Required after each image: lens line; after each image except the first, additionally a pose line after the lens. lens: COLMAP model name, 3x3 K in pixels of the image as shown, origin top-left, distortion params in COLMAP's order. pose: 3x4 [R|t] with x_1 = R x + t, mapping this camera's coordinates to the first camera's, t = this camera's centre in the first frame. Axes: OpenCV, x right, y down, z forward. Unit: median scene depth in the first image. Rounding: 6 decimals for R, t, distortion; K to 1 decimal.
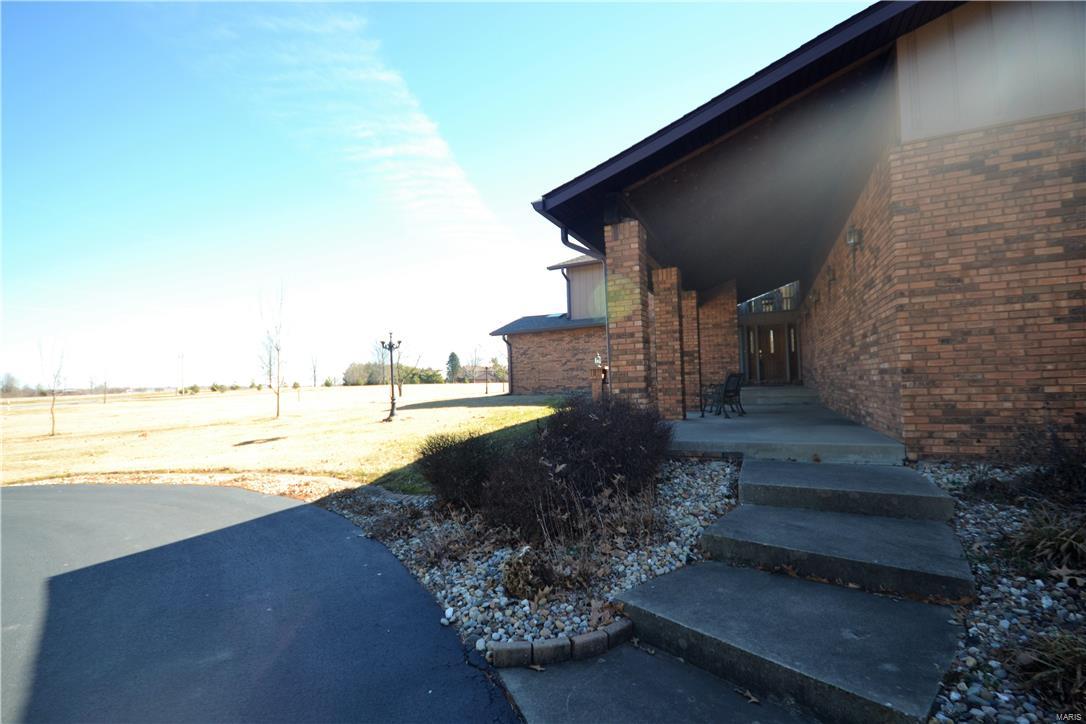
lens RADIAL K [[485.8, 0, 543.0], [0, 485.8, 362.0], [0, 0, 1]] dist [-0.003436, -0.000635]
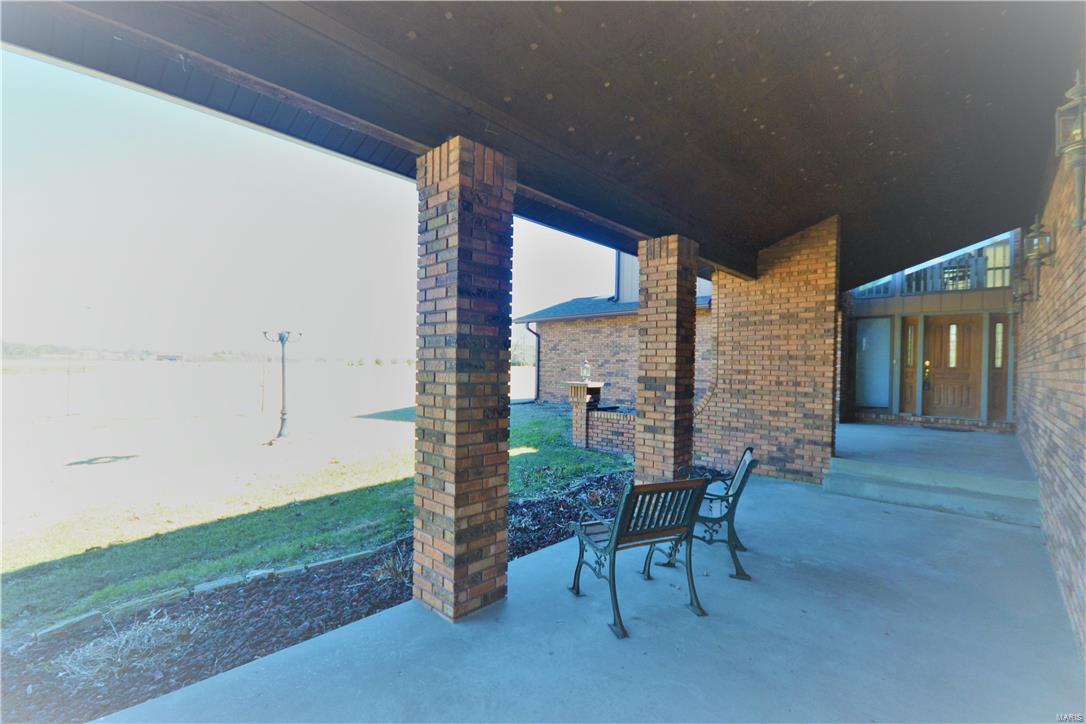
lens RADIAL K [[485.8, 0, 543.0], [0, 485.8, 362.0], [0, 0, 1]] dist [-0.003436, -0.000635]
pose [[0.949632, 0.046313, -0.309926, 0.209629], [-0.035346, 0.998537, 0.040912, -0.031260], [0.311367, -0.027897, 0.949880, 0.348635]]
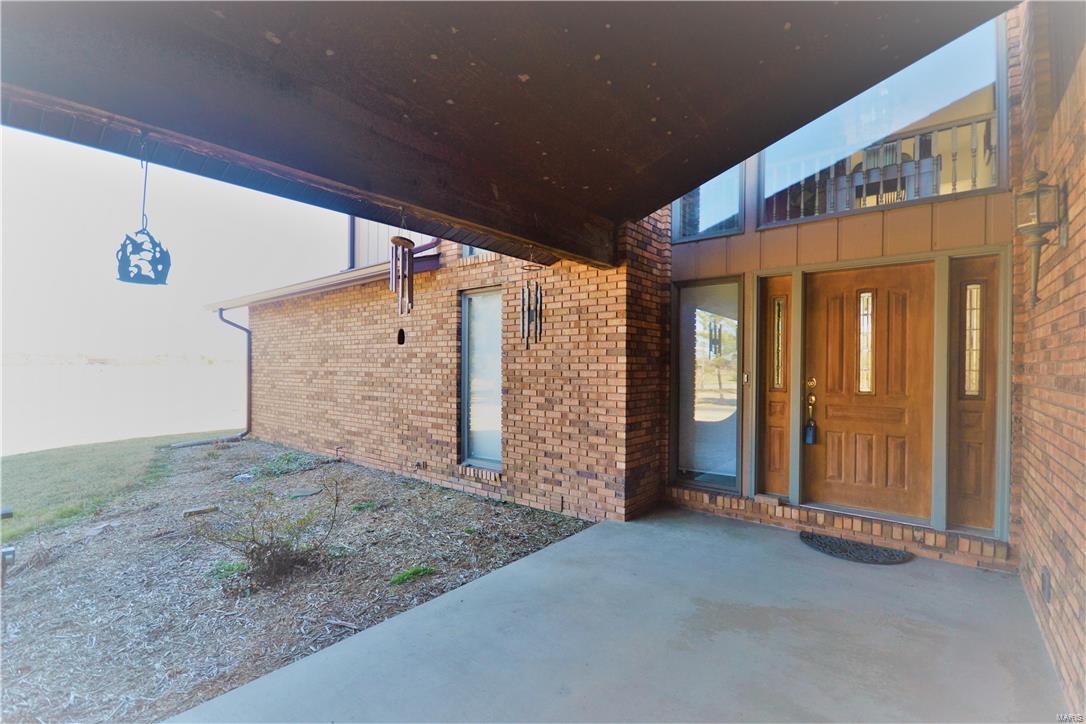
lens RADIAL K [[485.8, 0, 543.0], [0, 485.8, 362.0], [0, 0, 1]] dist [-0.003436, -0.000635]
pose [[0.968353, 0.034035, -0.247253, 0.386878], [-0.023806, 0.998737, 0.044245, -0.040407], [0.248447, -0.036959, 0.967940, 0.750001]]
